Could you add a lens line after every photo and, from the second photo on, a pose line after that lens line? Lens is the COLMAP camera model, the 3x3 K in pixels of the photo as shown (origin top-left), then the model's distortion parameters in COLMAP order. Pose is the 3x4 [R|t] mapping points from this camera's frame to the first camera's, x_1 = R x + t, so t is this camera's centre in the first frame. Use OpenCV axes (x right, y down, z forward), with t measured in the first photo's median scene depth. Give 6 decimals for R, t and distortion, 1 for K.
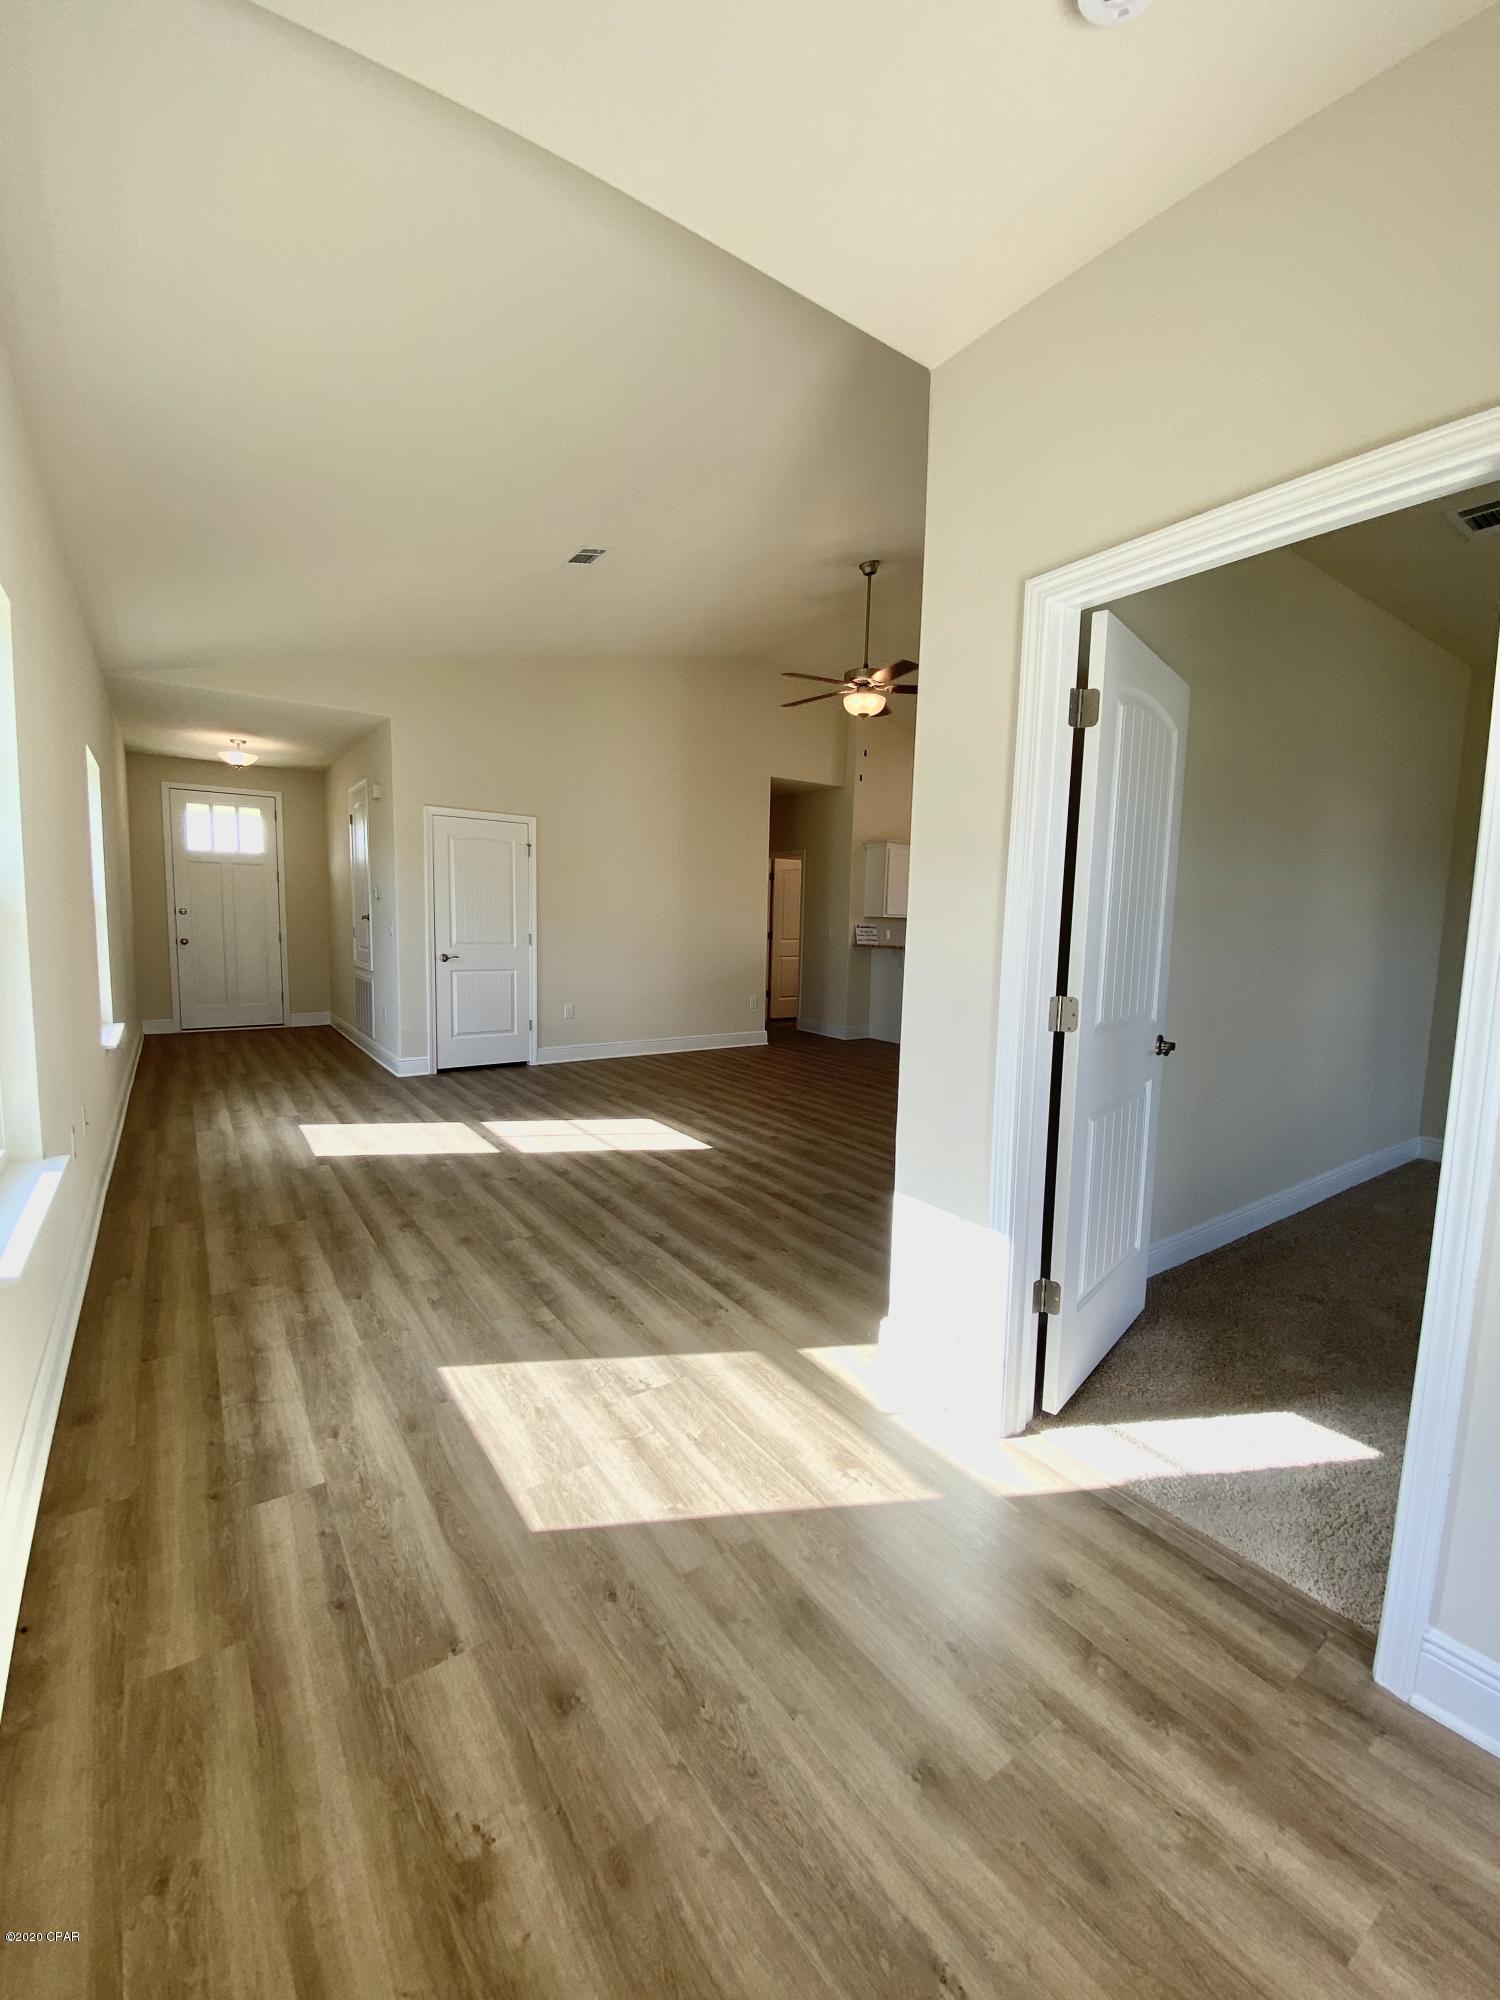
lens RADIAL K [[817.0, 0, 750.0], [0, 817.0, 1000.0], [0, 0, 1]] dist [0.000970, -0.011844]
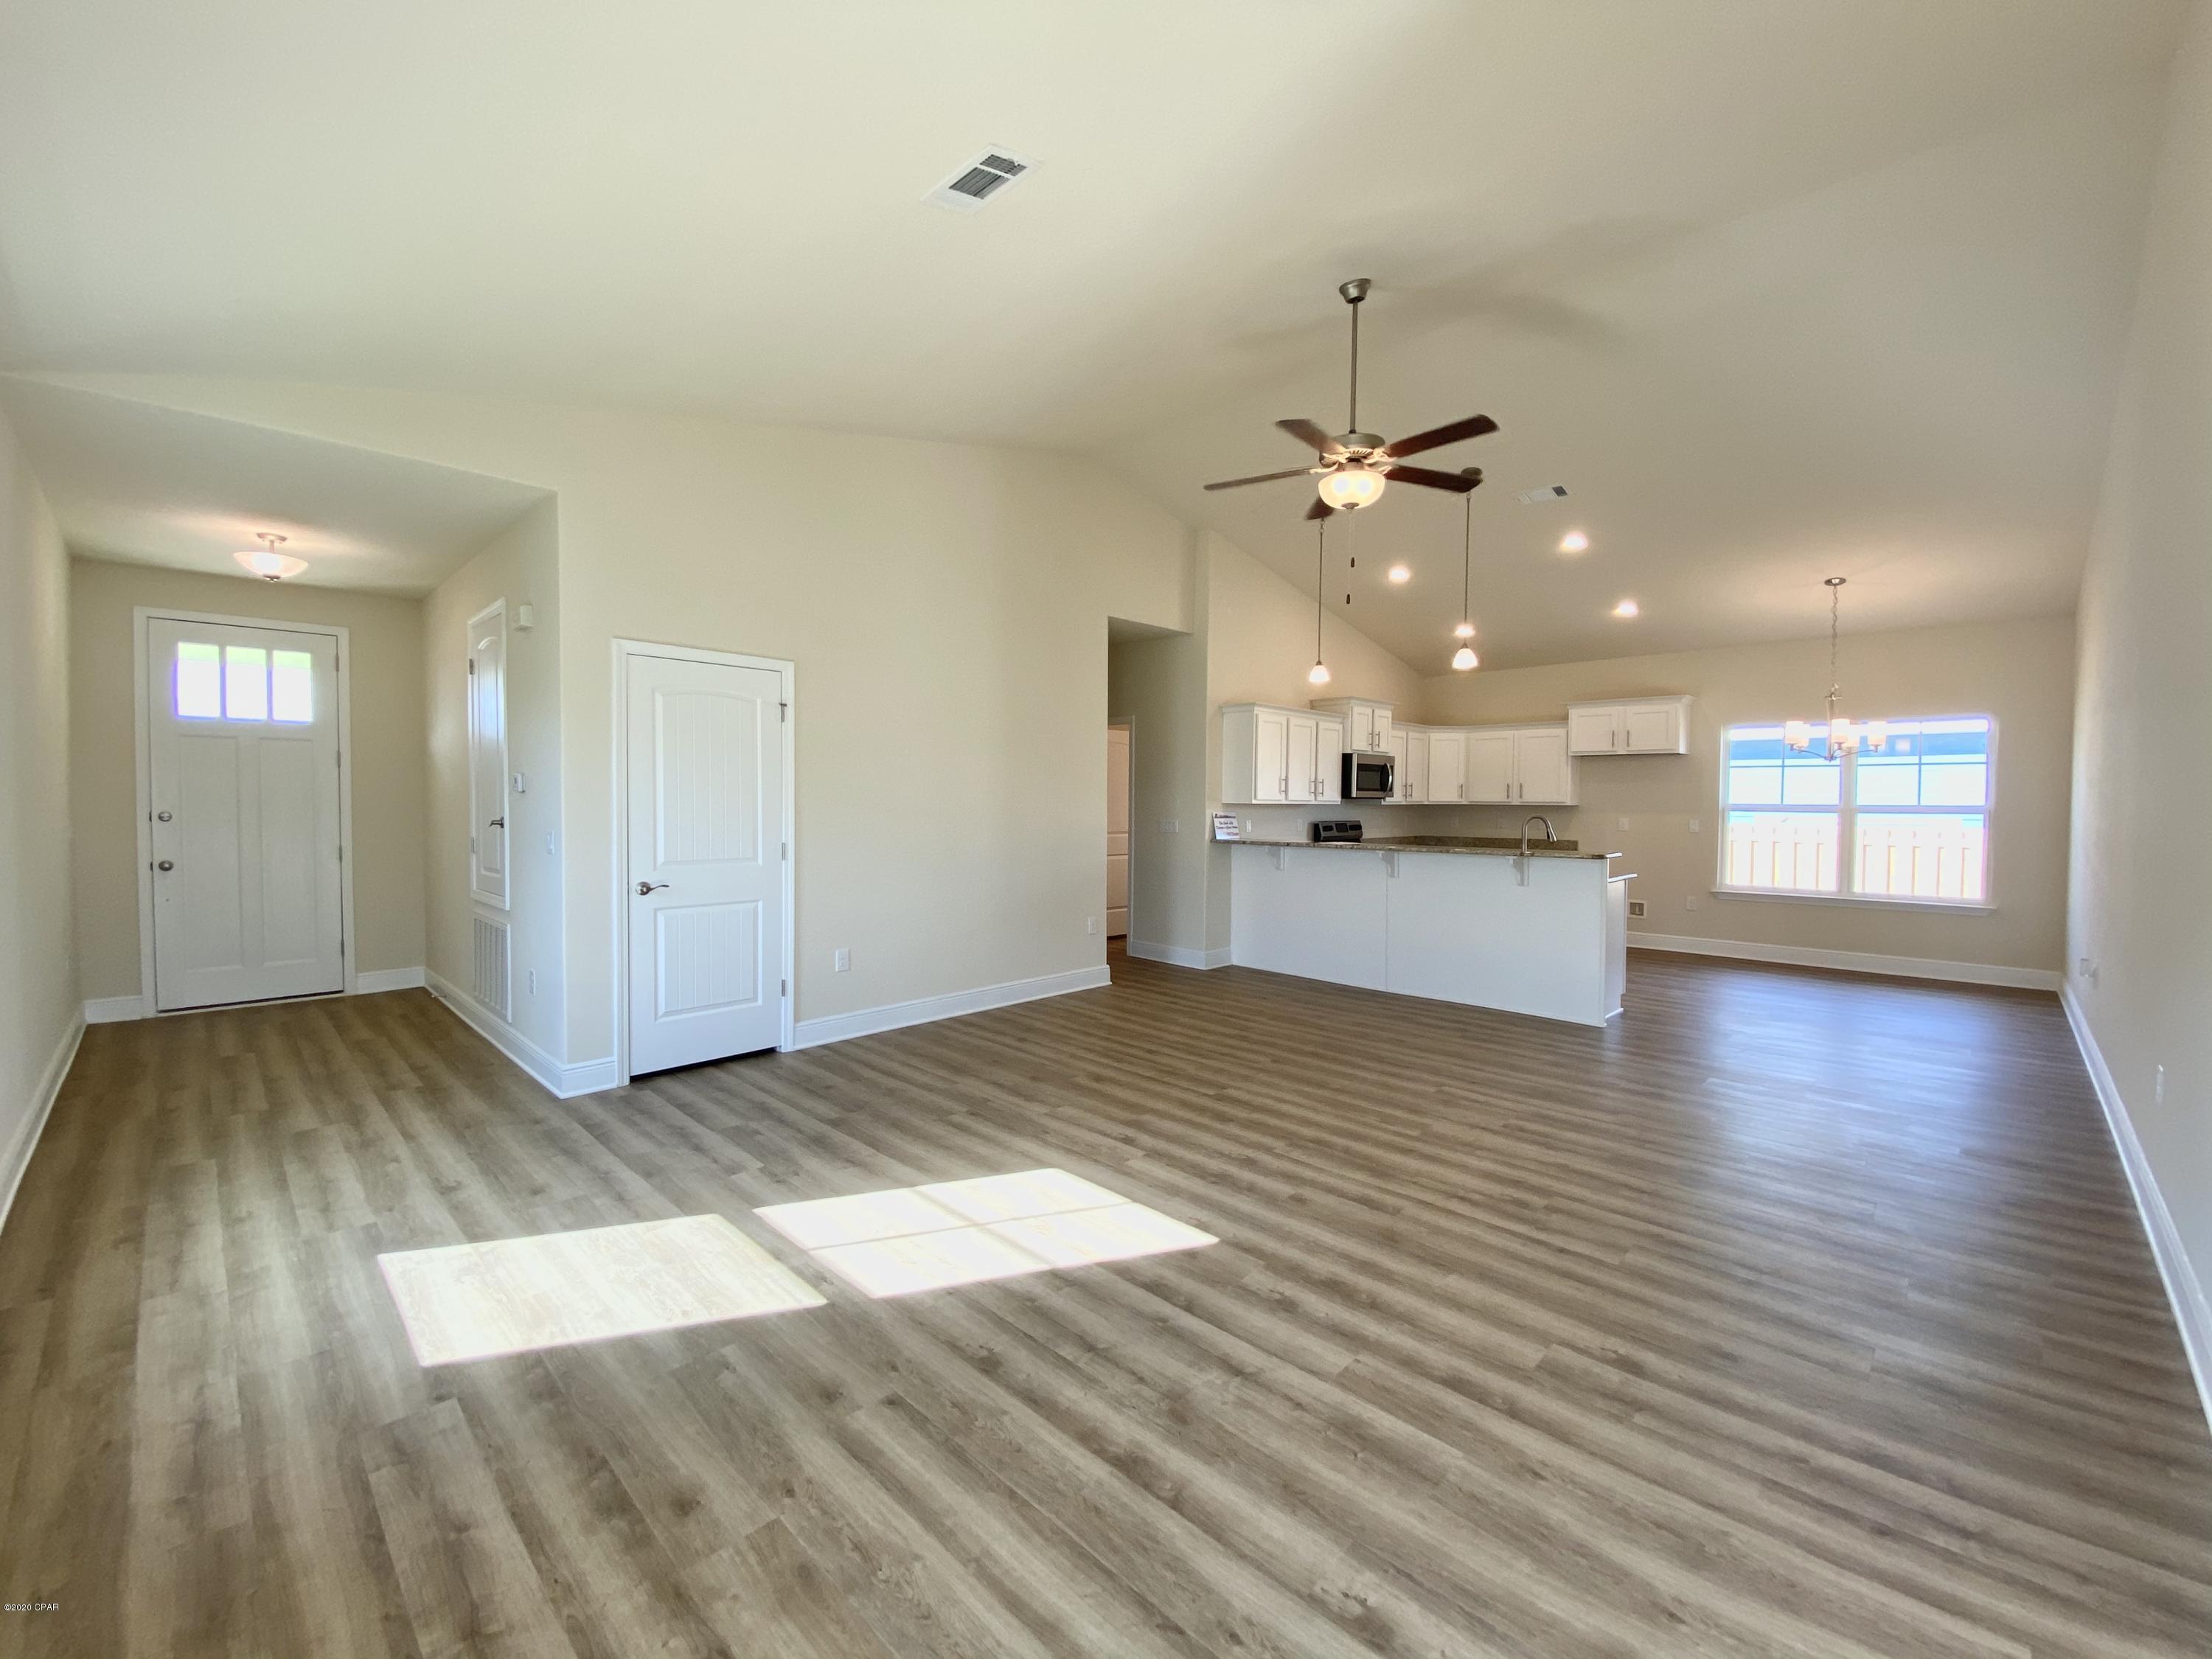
lens RADIAL K [[903.6, 0, 1089.0], [0, 903.6, 816.4], [0, 0, 1]] dist [0.000970, -0.011844]
pose [[0.984478, -0.022468, 0.174066, -0.200806], [0.035832, 0.996613, -0.074018, -0.053172], [-0.171813, 0.079106, 0.981948, 0.344424]]
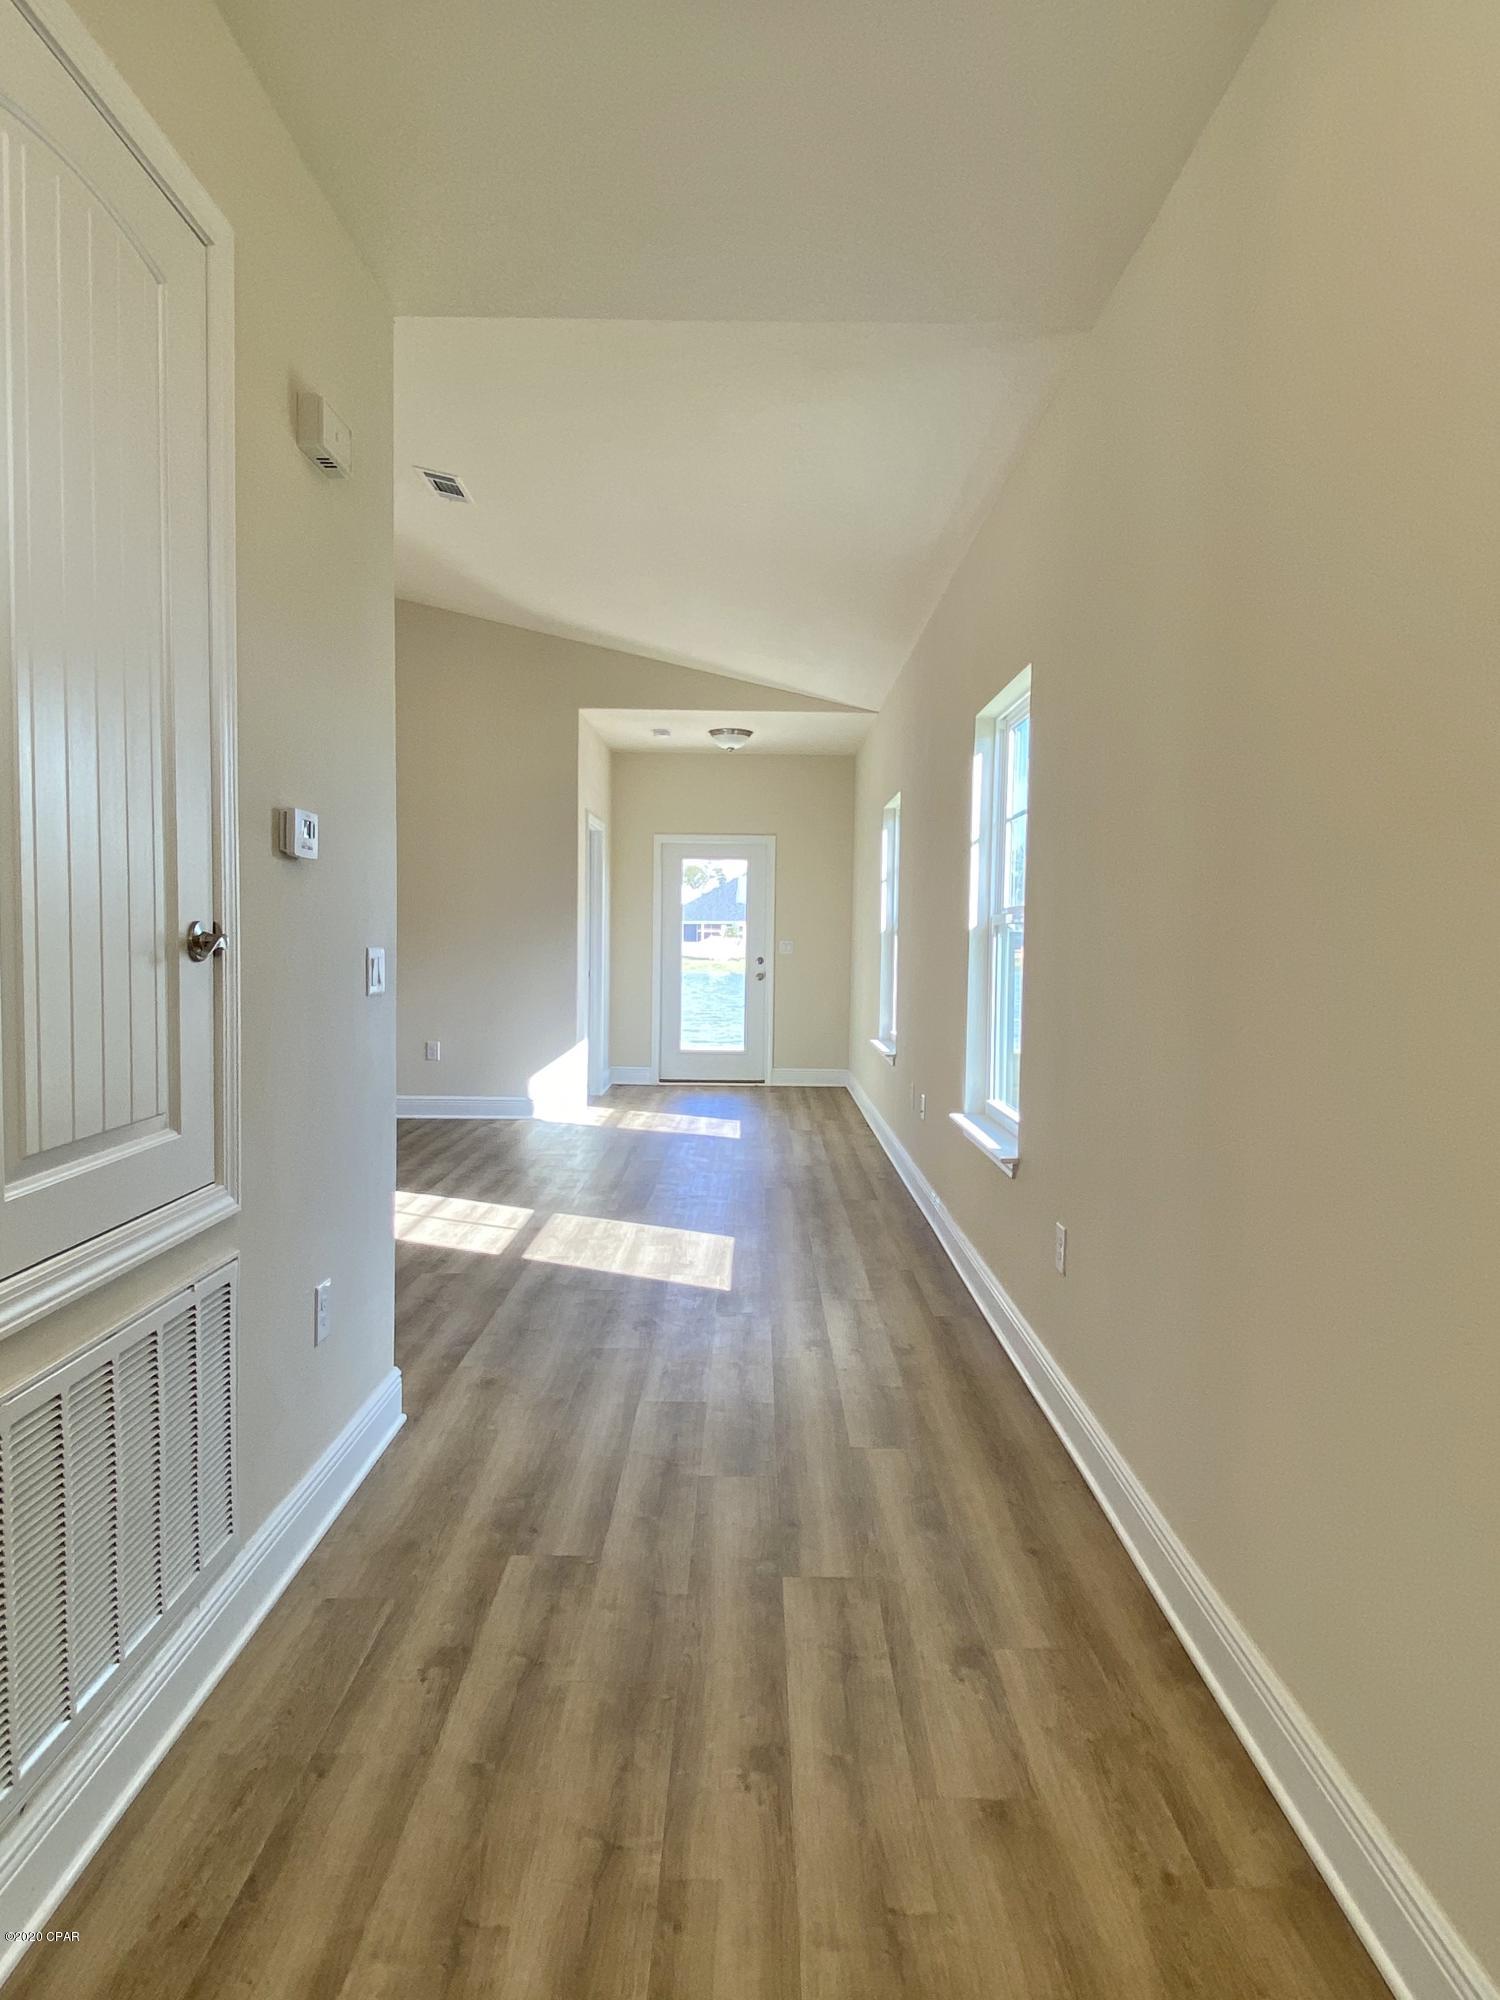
lens RADIAL K [[1223.1, 0, 750.0], [0, 1223.1, 1000.0], [0, 0, 1]] dist [-0.001835, -0.001224]
pose [[-0.815086, -0.062964, 0.575909, -0.996079], [0.028817, 0.988440, 0.148851, -0.175638], [-0.578623, 0.137922, -0.803849, 1.567579]]
